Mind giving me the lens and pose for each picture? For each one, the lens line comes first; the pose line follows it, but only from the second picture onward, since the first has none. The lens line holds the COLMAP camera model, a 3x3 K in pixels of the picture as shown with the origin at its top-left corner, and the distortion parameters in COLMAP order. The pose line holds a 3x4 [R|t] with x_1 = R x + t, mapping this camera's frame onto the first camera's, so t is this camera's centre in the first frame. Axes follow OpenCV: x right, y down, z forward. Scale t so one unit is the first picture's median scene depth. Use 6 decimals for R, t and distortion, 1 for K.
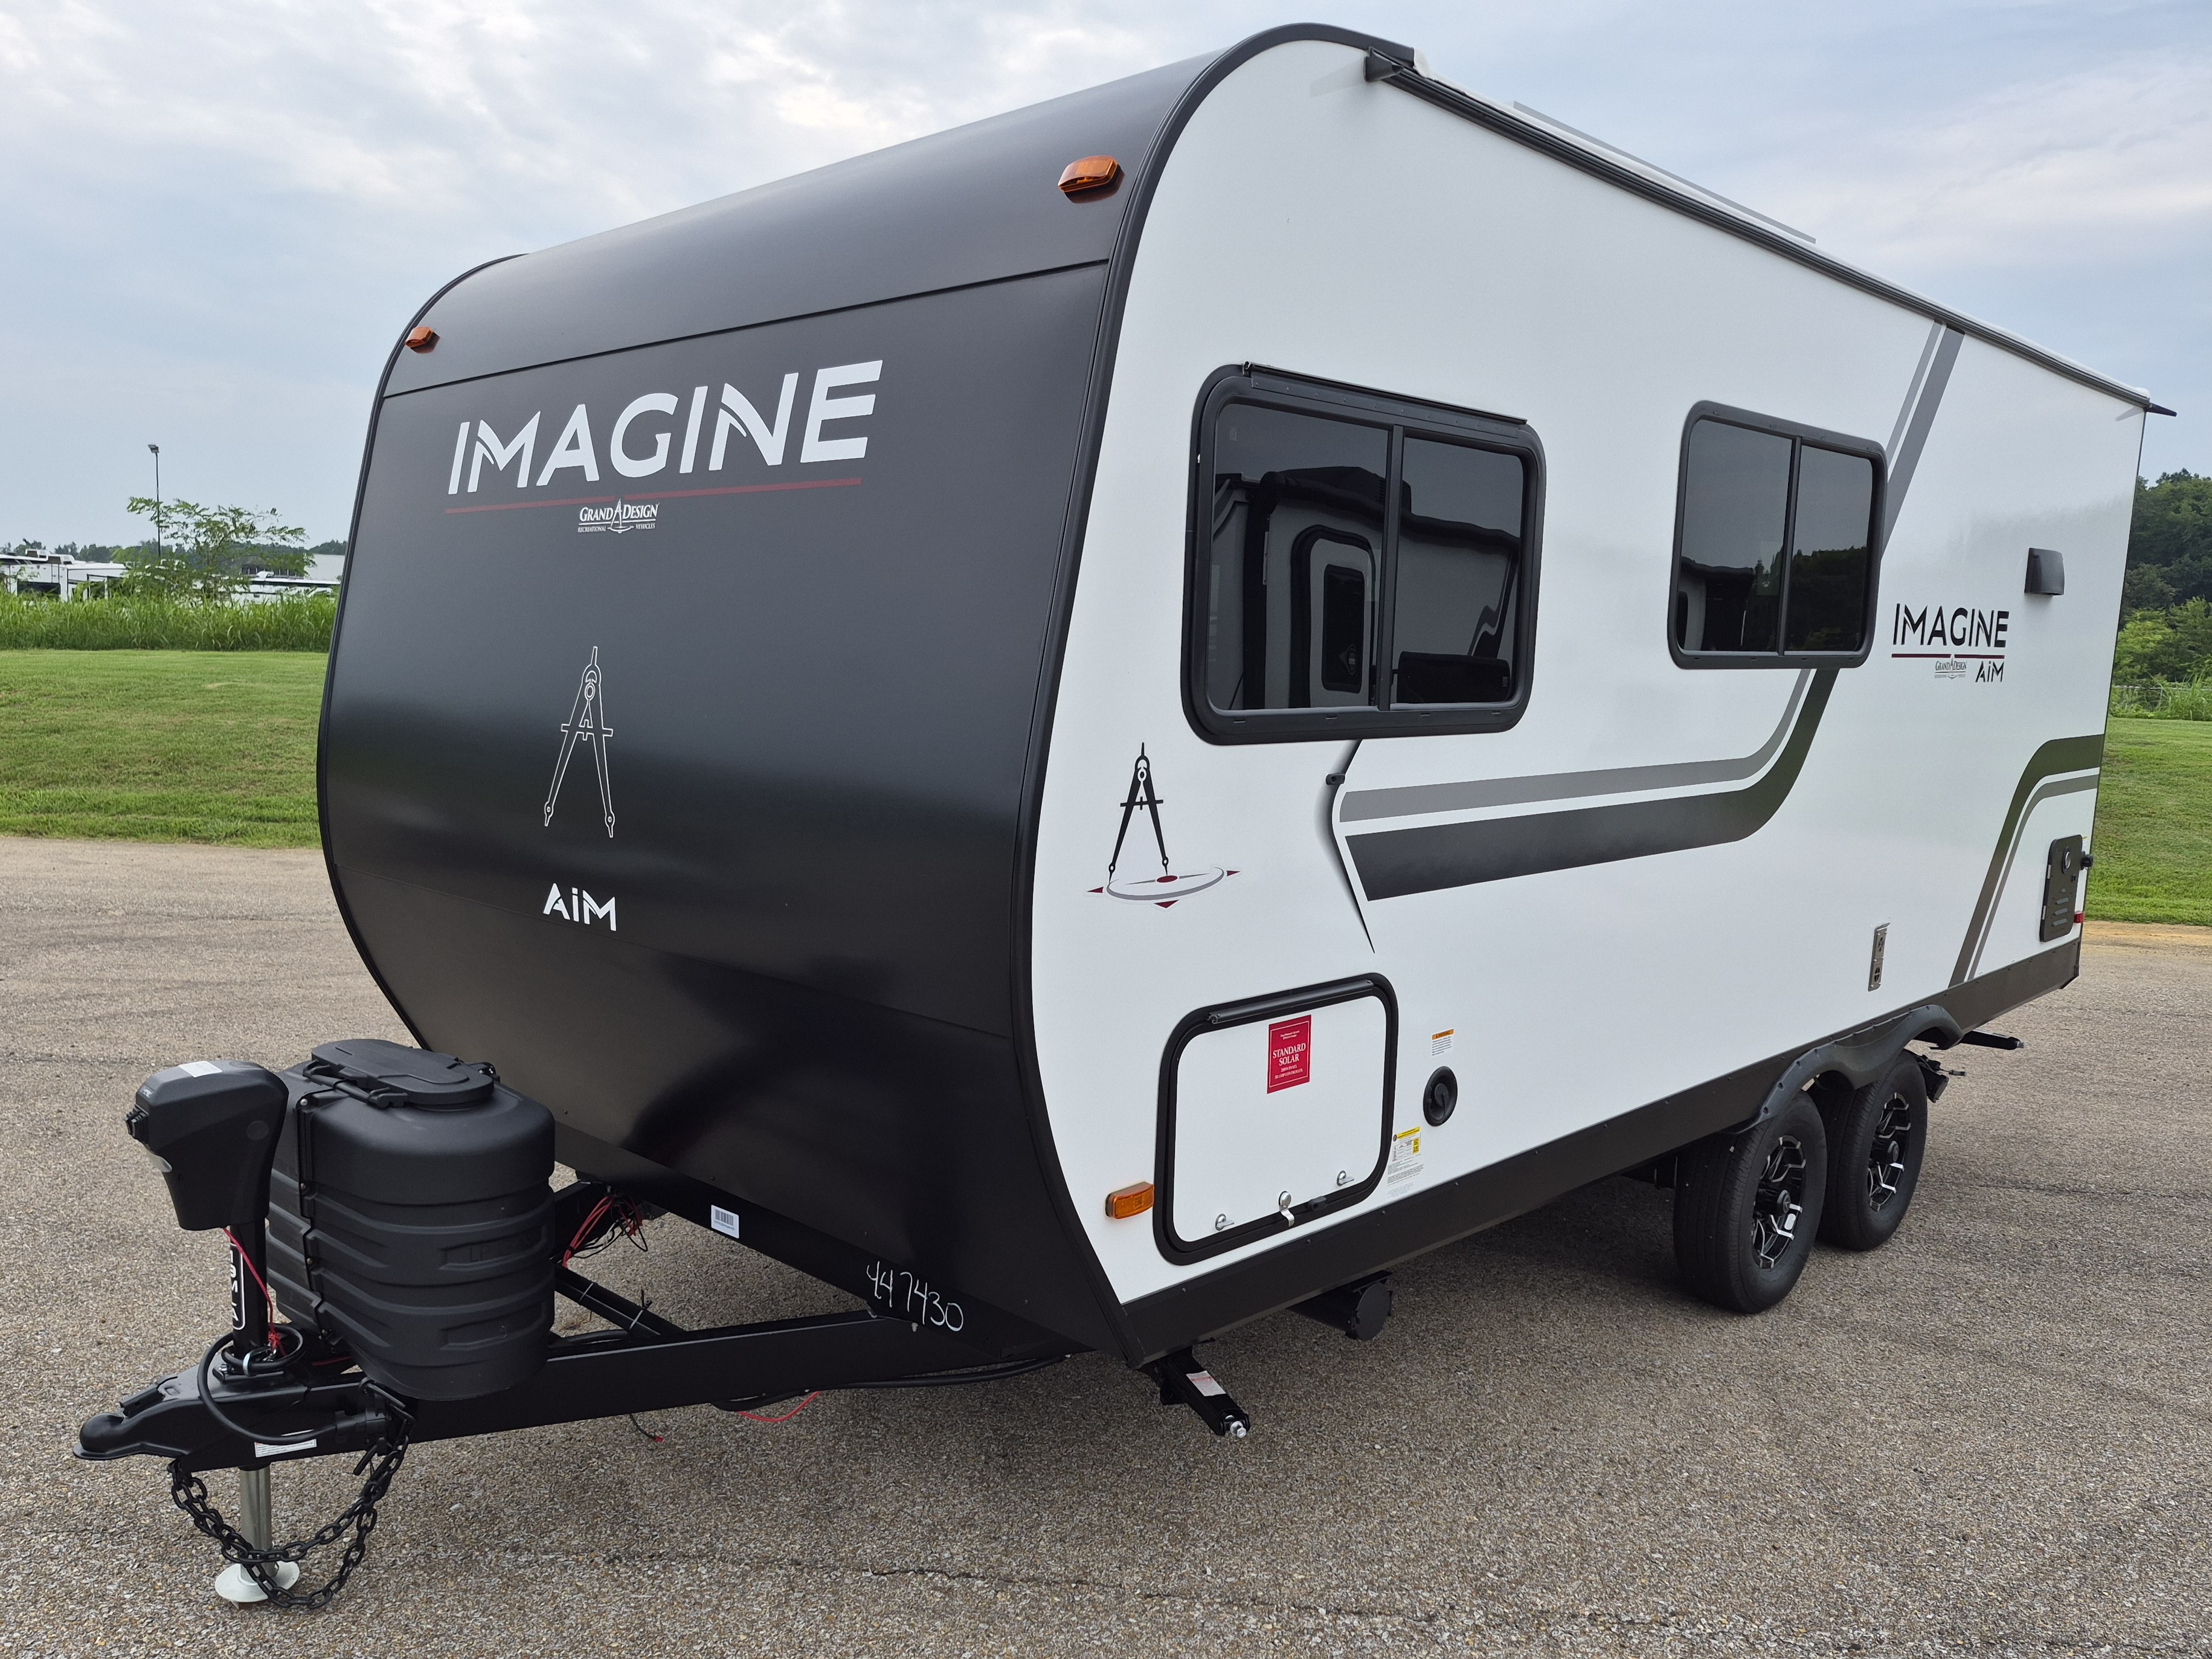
lens RADIAL K [[1745.6, 0, 1106.0], [0, 1745.6, 829.5], [0, 0, 1]] dist [0.050280, -0.204499]
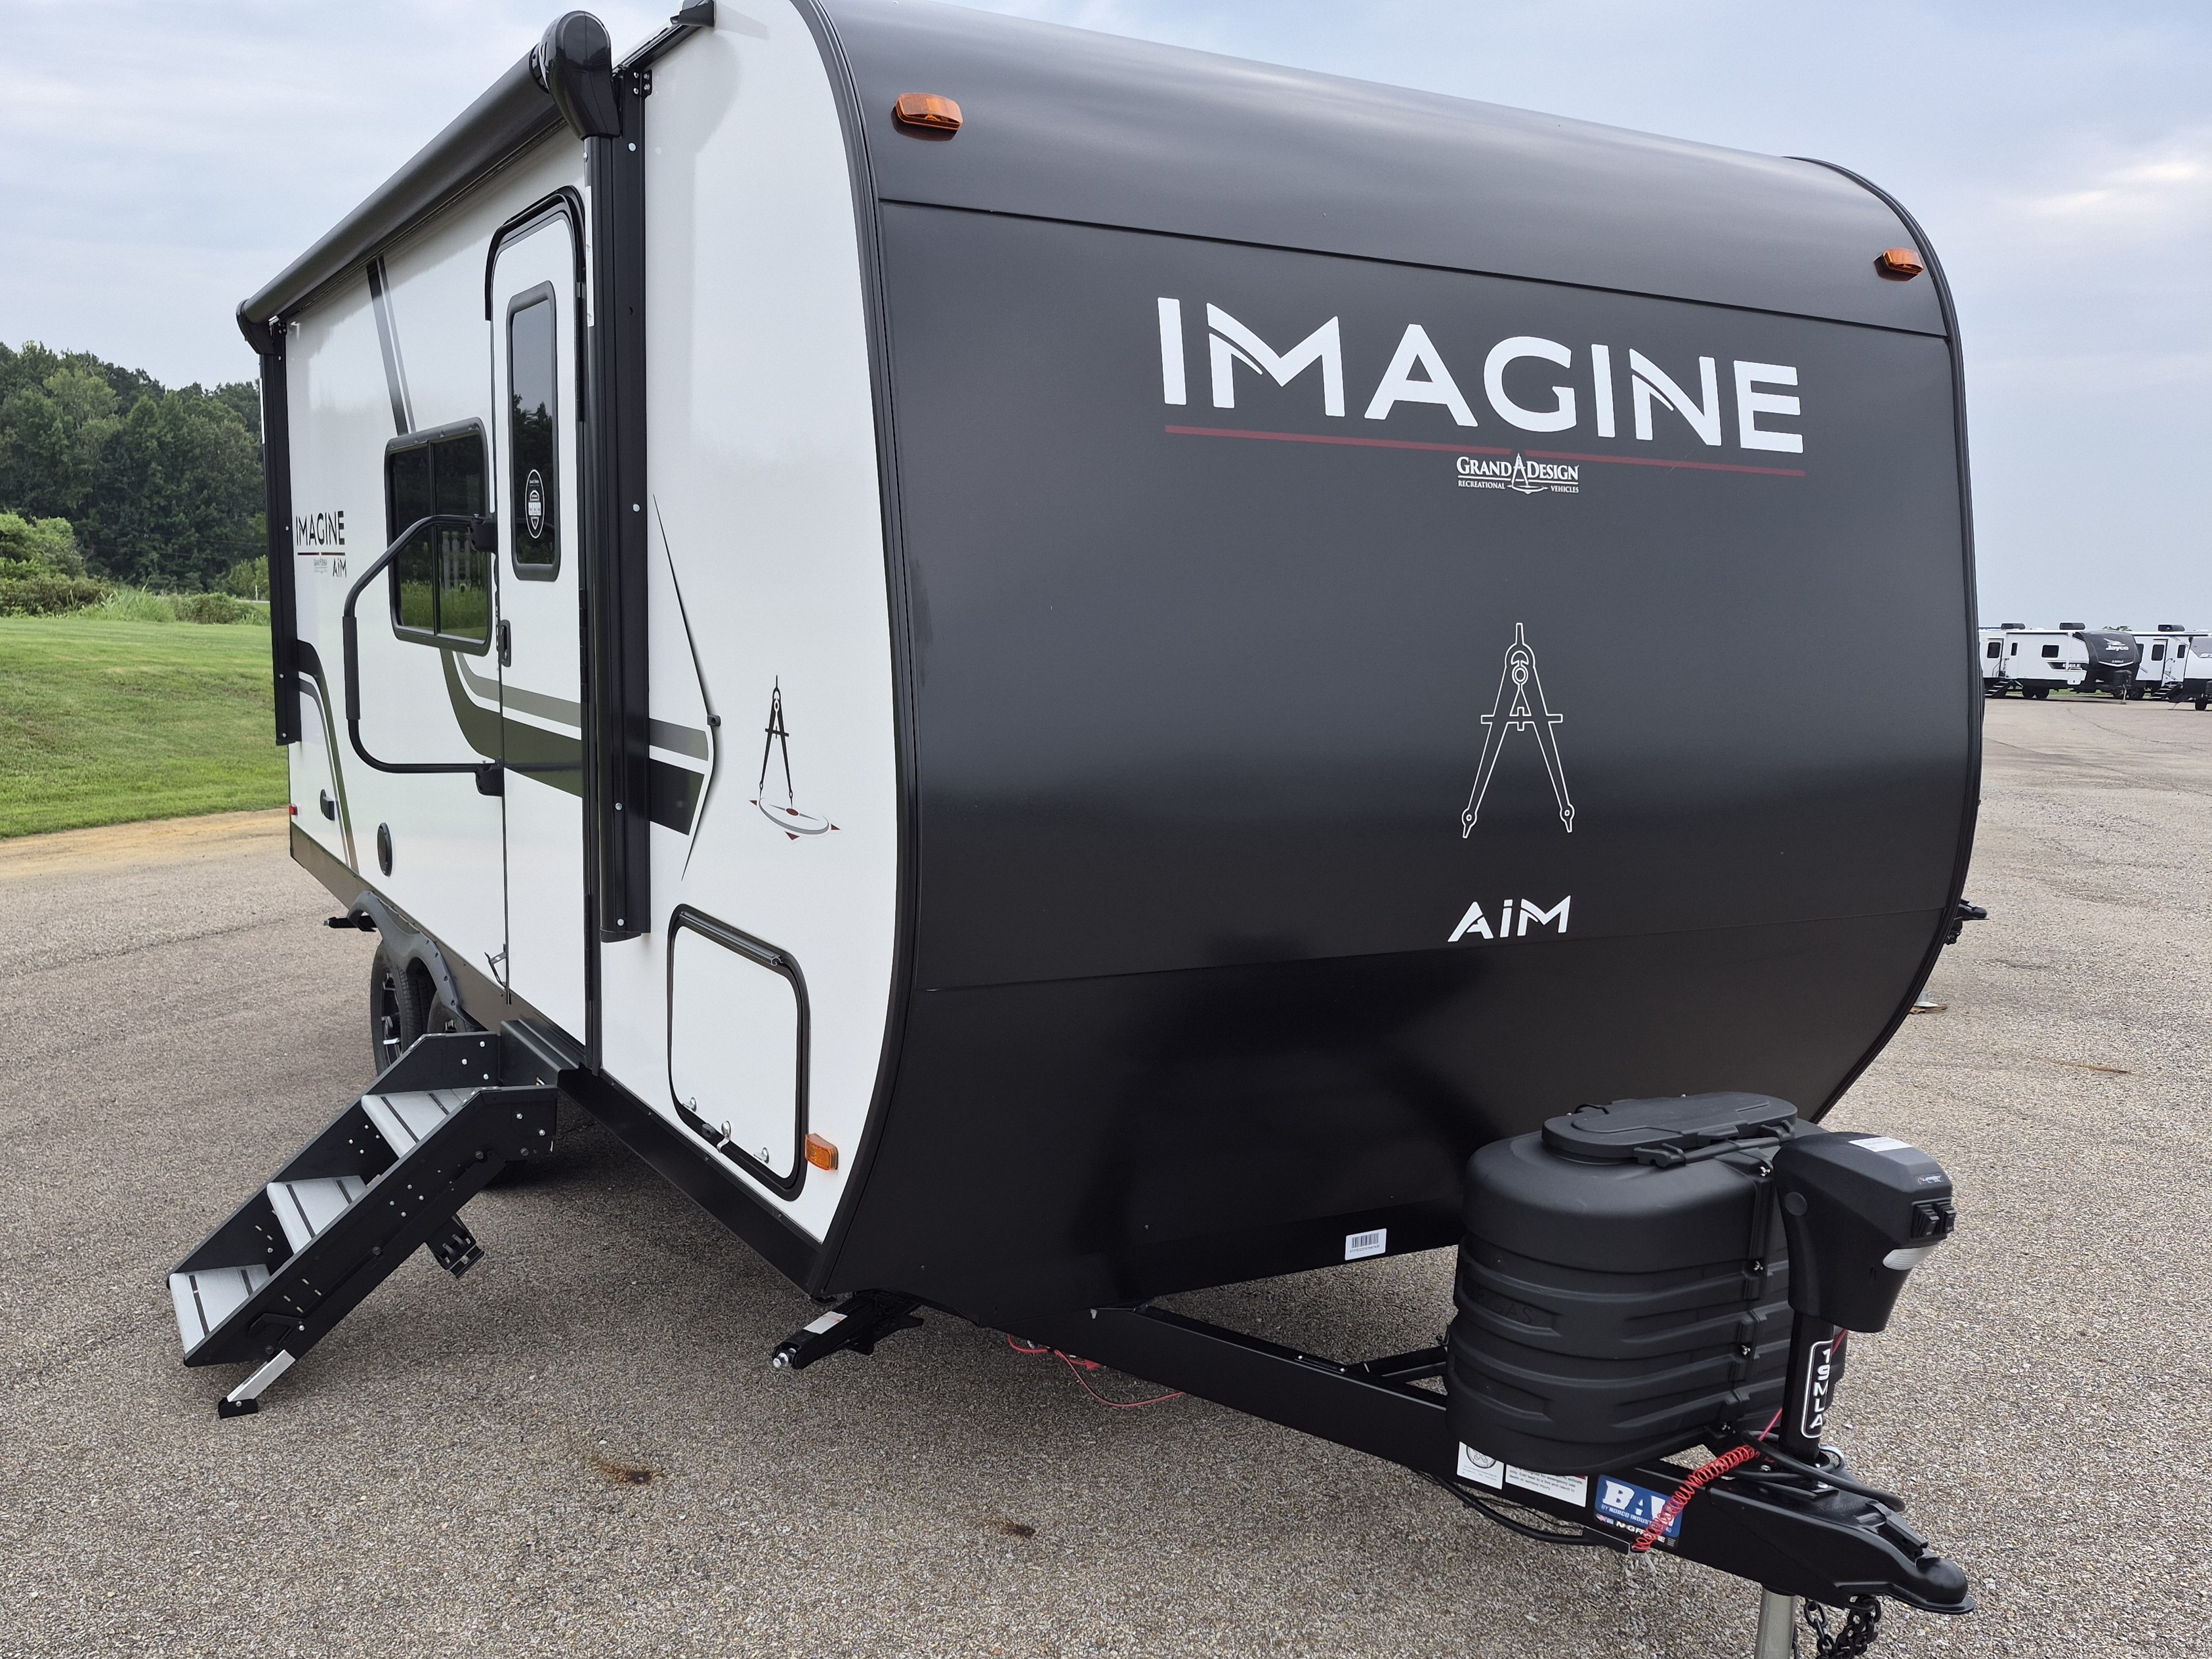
lens RADIAL K [[1745.6, 0, 1106.0], [0, 1745.6, 829.5], [0, 0, 1]] dist [0.050280, -0.204499]
pose [[0.327078, -0.155704, 0.932082, -1.200078], [0.075049, 0.987497, 0.138626, -0.140264], [-0.942012, 0.024611, 0.334674, 0.908881]]
